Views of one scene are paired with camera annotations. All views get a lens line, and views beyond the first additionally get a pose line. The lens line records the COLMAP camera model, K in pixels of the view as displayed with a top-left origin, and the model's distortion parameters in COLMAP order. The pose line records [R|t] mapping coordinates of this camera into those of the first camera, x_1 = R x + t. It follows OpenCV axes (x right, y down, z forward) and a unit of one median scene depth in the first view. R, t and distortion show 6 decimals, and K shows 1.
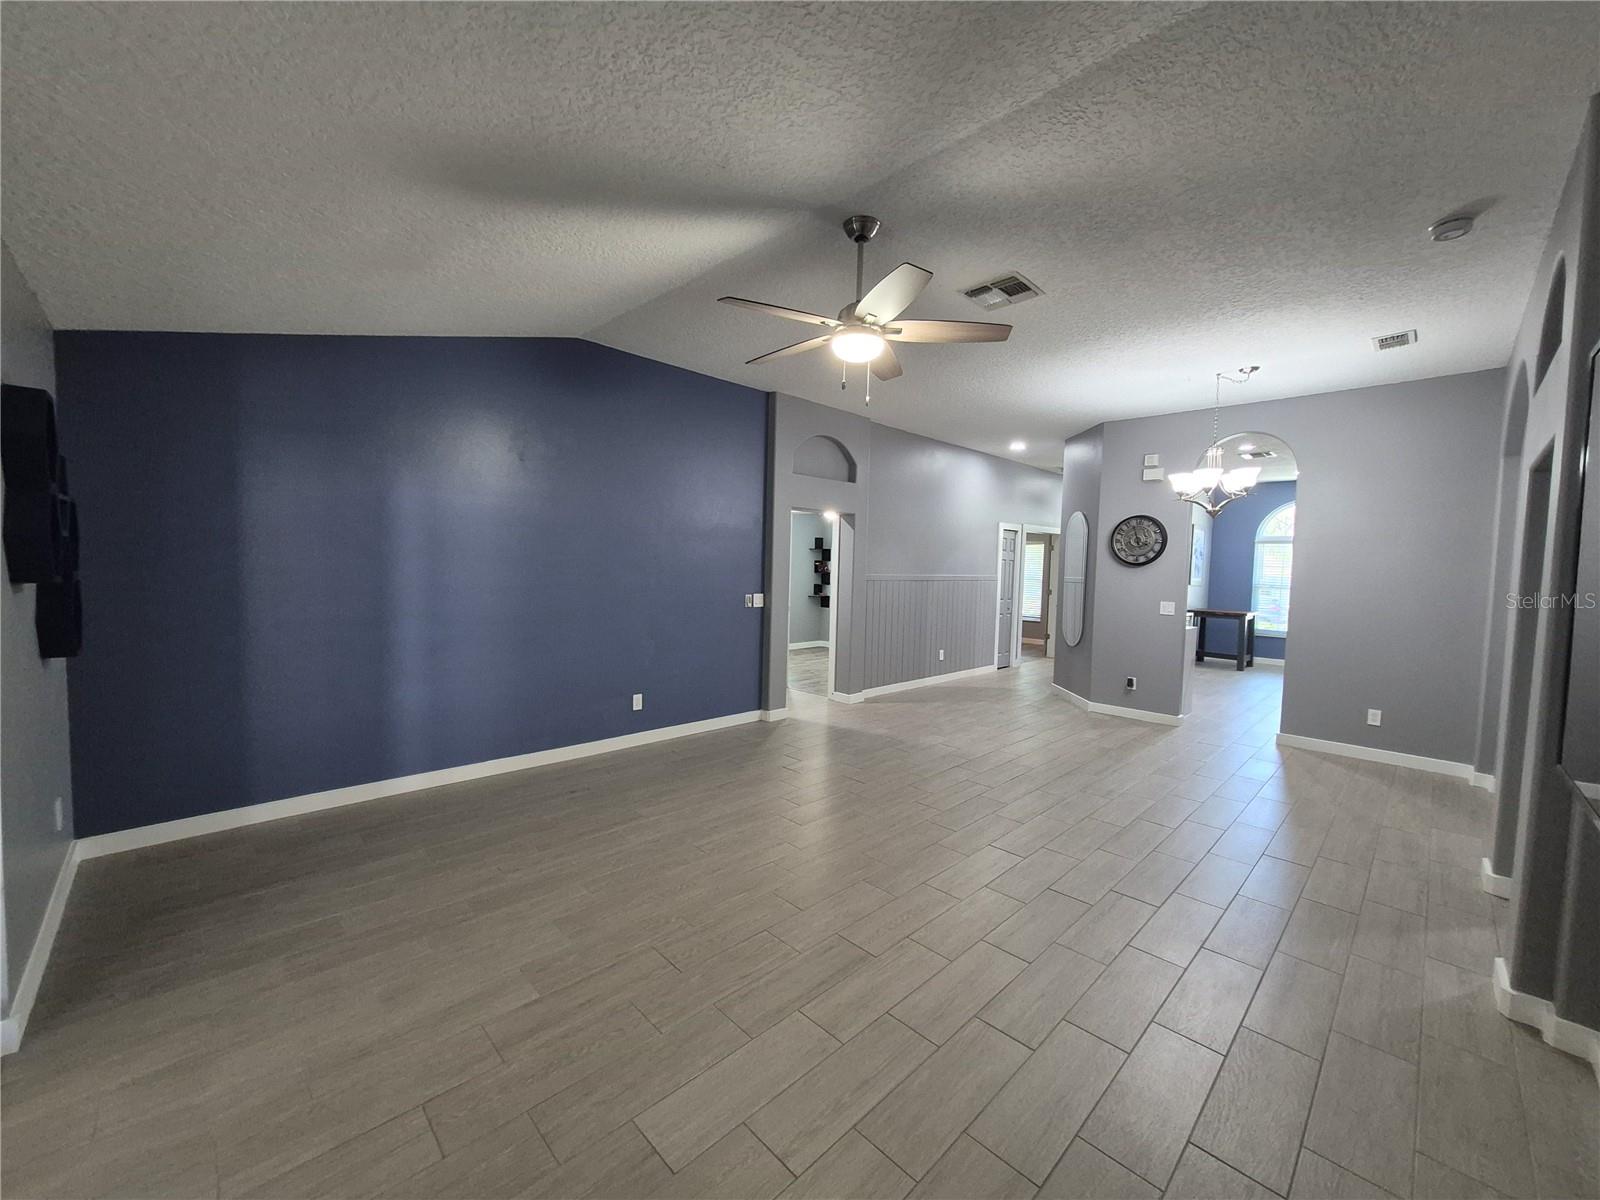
lens RADIAL K [[634.1, 0, 798.2], [0, 634.1, 596.6], [0, 0, 1]] dist [0.011313, -0.002065]
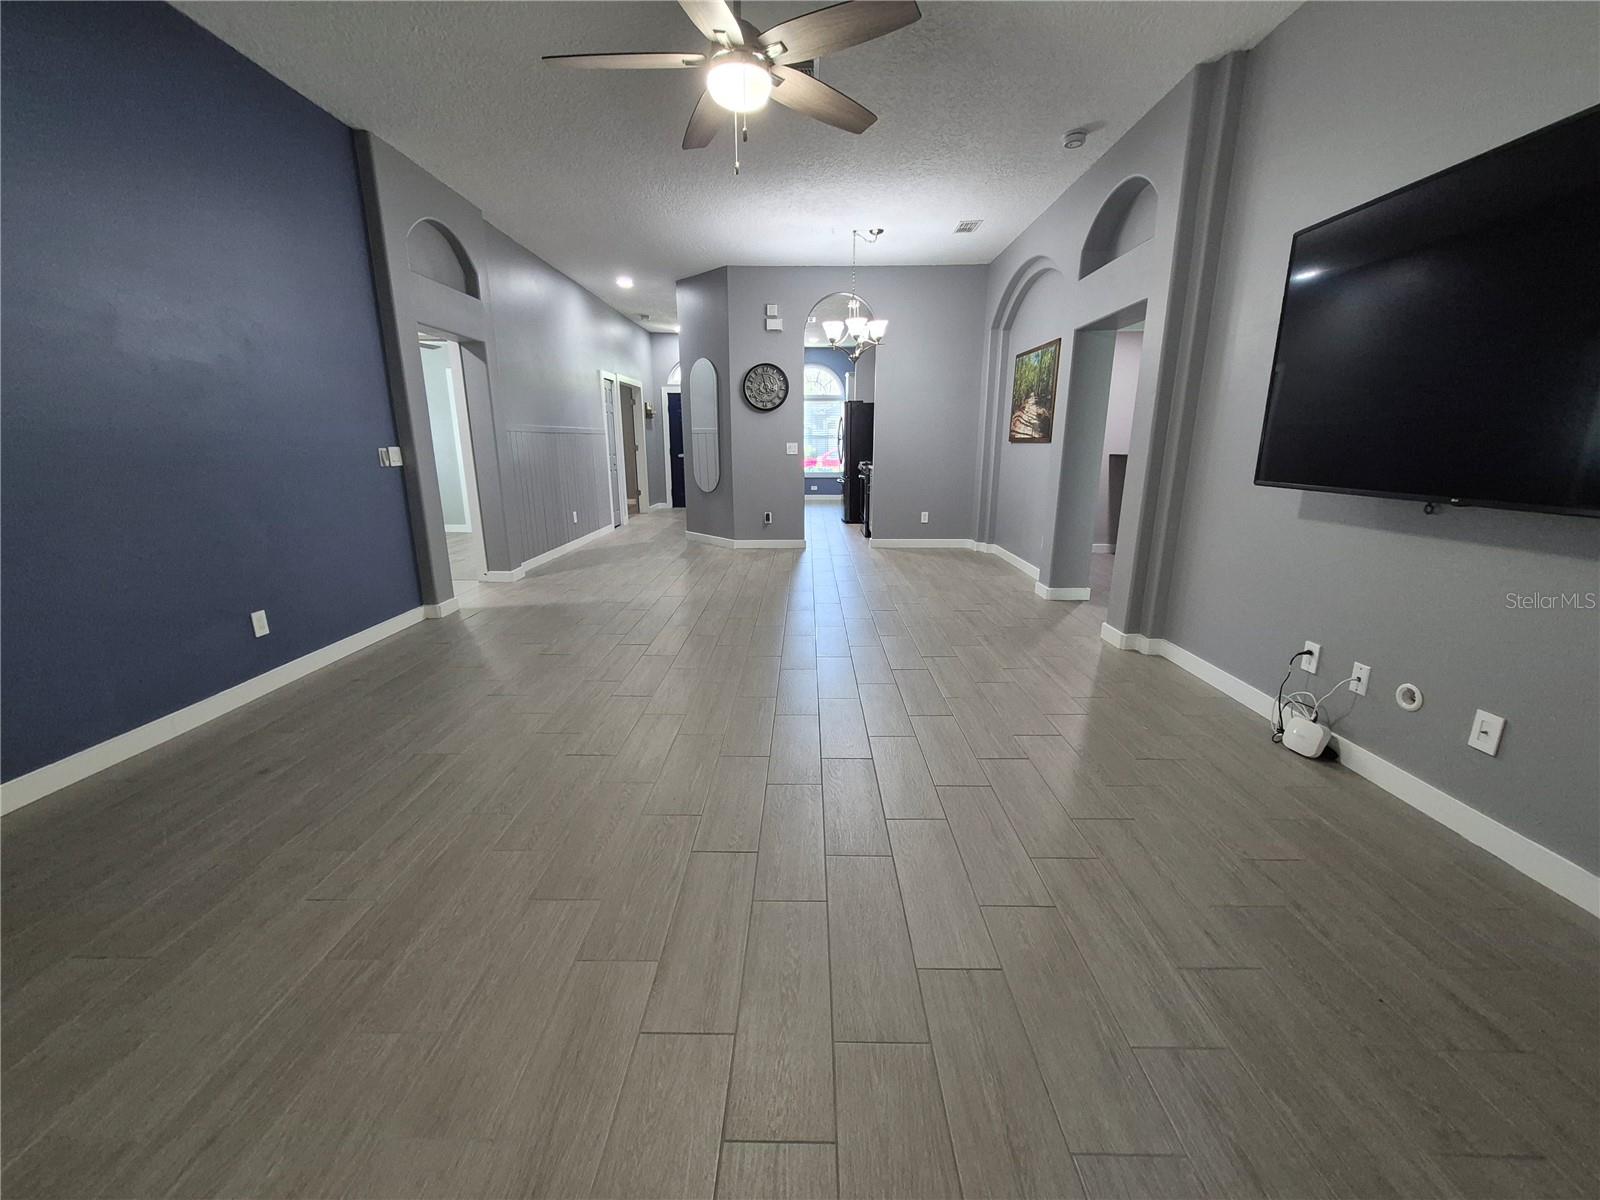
lens RADIAL K [[634.1, 0, 800.7], [0, 634.1, 593.0], [0, 0, 1]] dist [0.011313, -0.002065]
pose [[0.704196, -0.192482, 0.683417, -0.256314], [0.058623, 0.975027, 0.214208, 0.028370], [-0.707581, -0.110780, 0.697894, 0.158472]]
